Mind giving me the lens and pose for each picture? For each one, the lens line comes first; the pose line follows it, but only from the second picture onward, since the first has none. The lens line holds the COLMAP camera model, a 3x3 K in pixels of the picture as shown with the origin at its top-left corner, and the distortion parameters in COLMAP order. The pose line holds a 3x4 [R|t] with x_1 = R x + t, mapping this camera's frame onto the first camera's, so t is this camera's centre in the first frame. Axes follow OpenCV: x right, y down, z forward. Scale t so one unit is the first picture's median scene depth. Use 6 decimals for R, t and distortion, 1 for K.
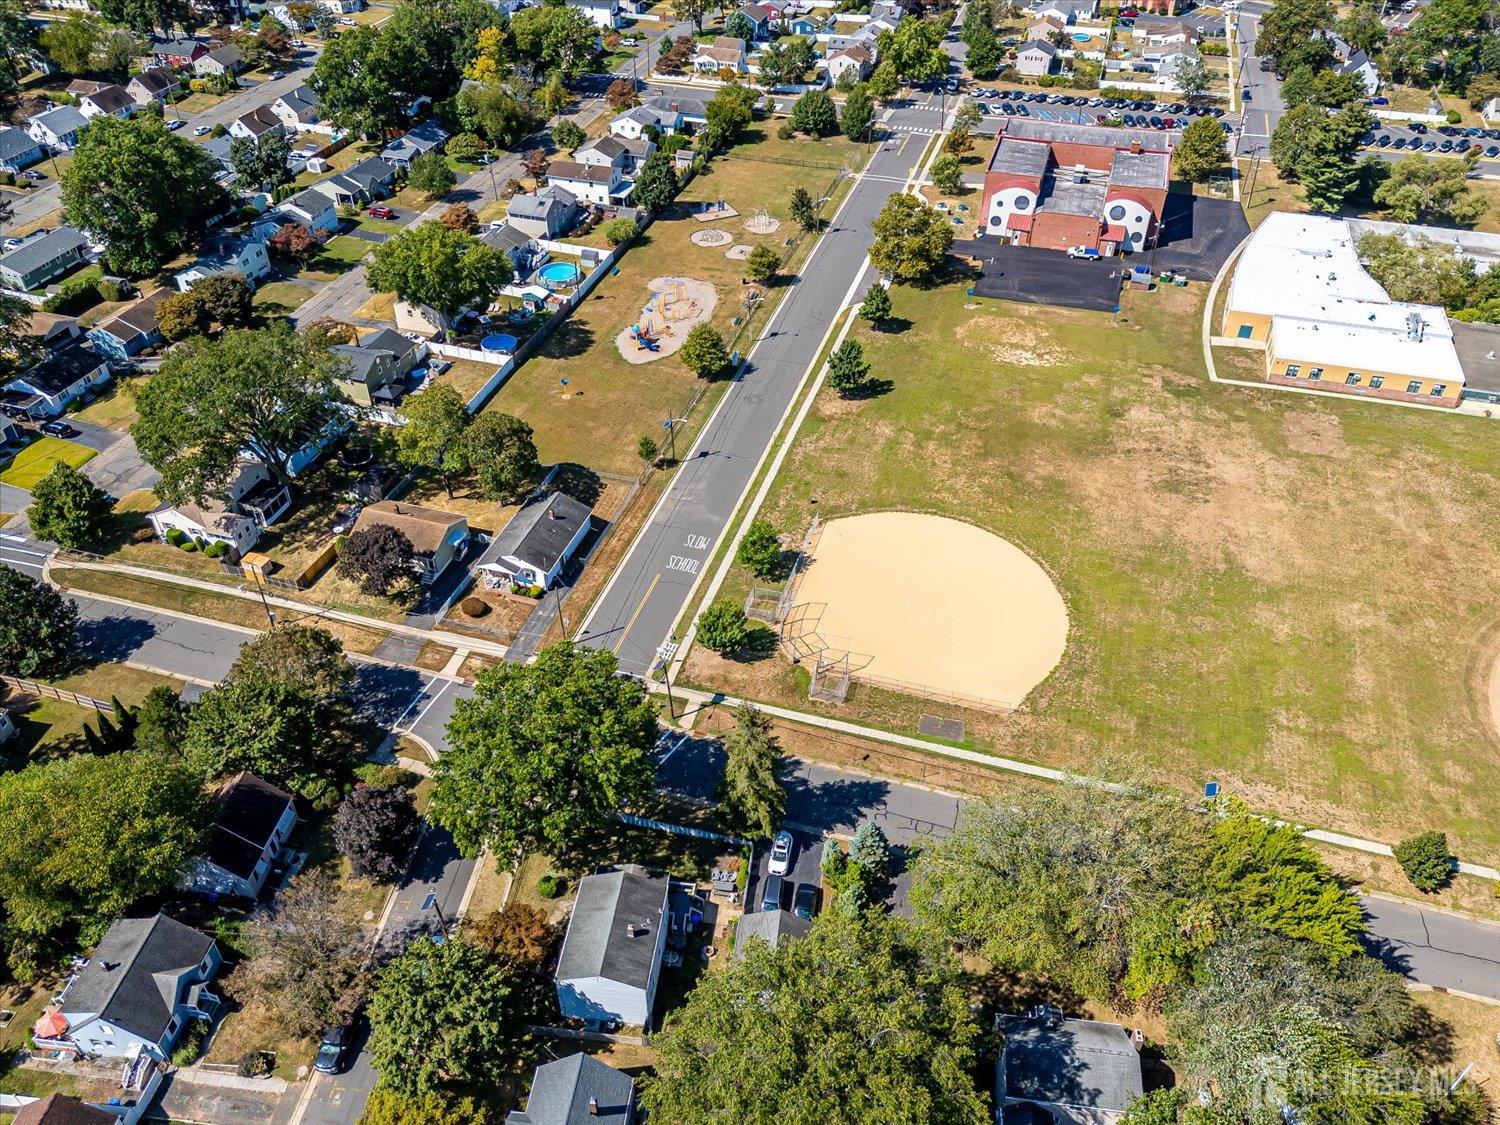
lens RADIAL K [[1134.1, 0, 749.5], [0, 1134.1, 565.2], [0, 0, 1]] dist [0.062517, -0.051048]
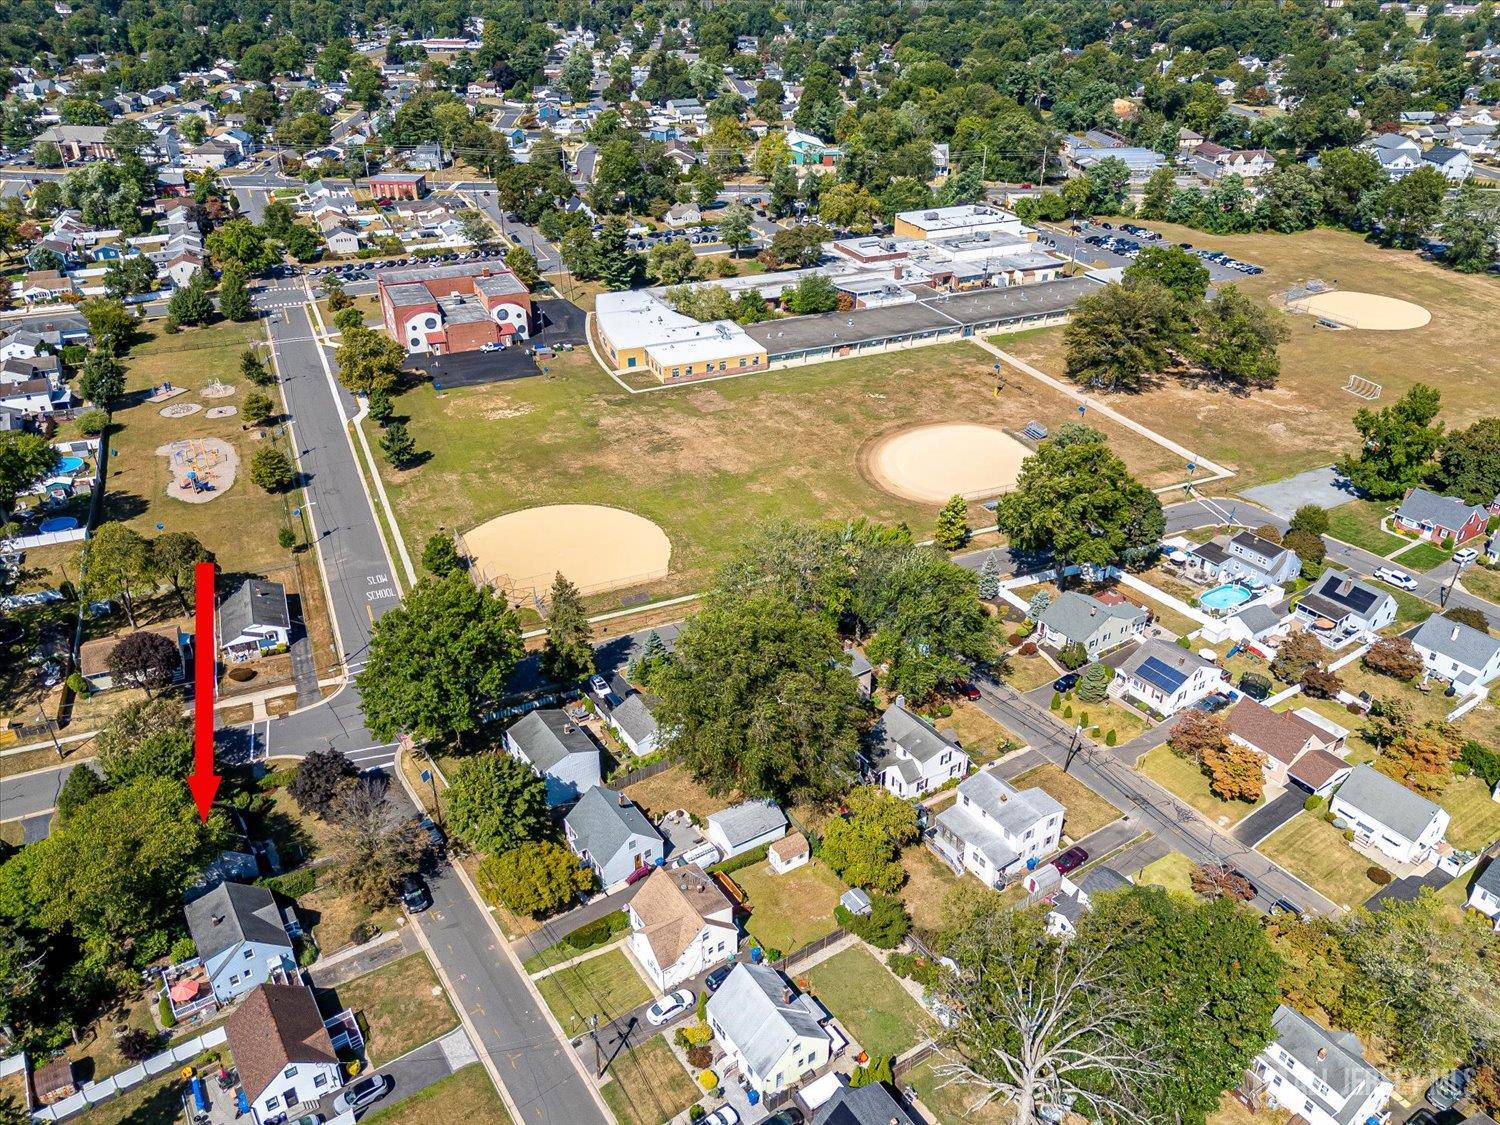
lens RADIAL K [[1134.1, 0, 756.1], [0, 1134.1, 563.9], [0, 0, 1]] dist [0.062517, -0.051048]
pose [[0.756888, -0.326690, 0.566035, -0.337654], [0.417381, 0.908095, -0.034000, 0.139313], [-0.502906, 0.261987, 0.823680, -0.188591]]
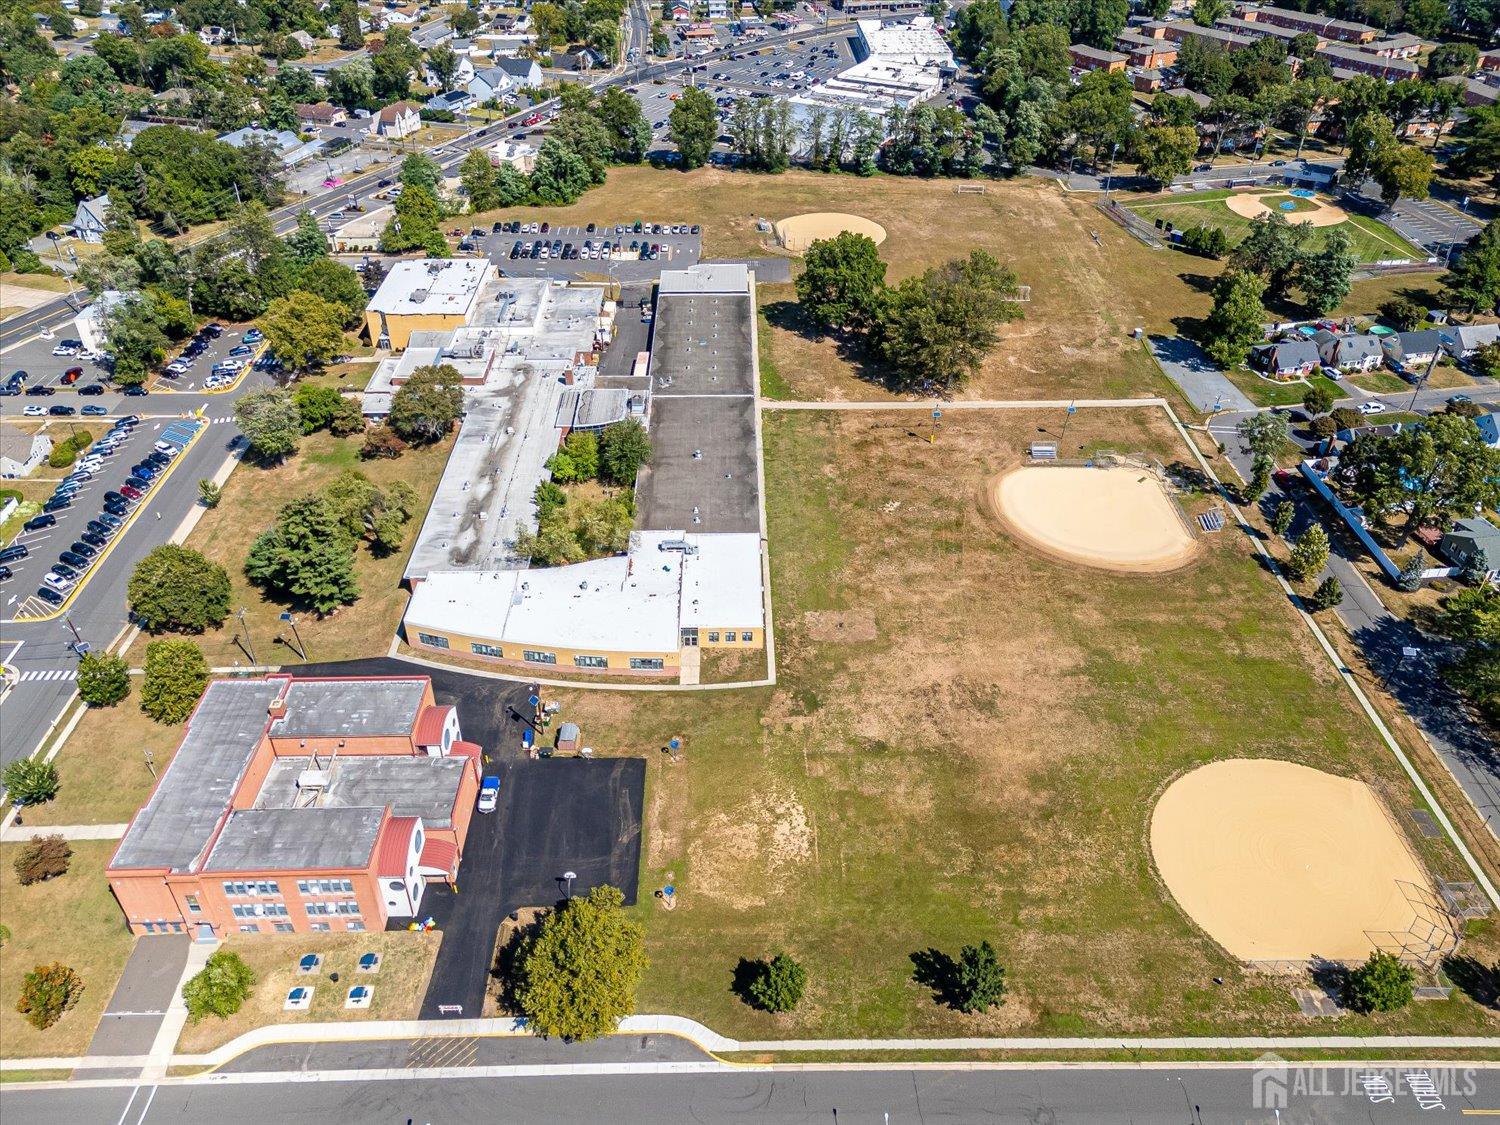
lens RADIAL K [[1134.1, 0, 746.9], [0, 1134.1, 559.6], [0, 0, 1]] dist [0.062517, -0.051048]
pose [[-0.305674, -0.557382, 0.771938, -0.261762], [0.605966, 0.511473, 0.609263, -0.771978], [-0.734418, 0.654004, 0.181411, 0.725547]]
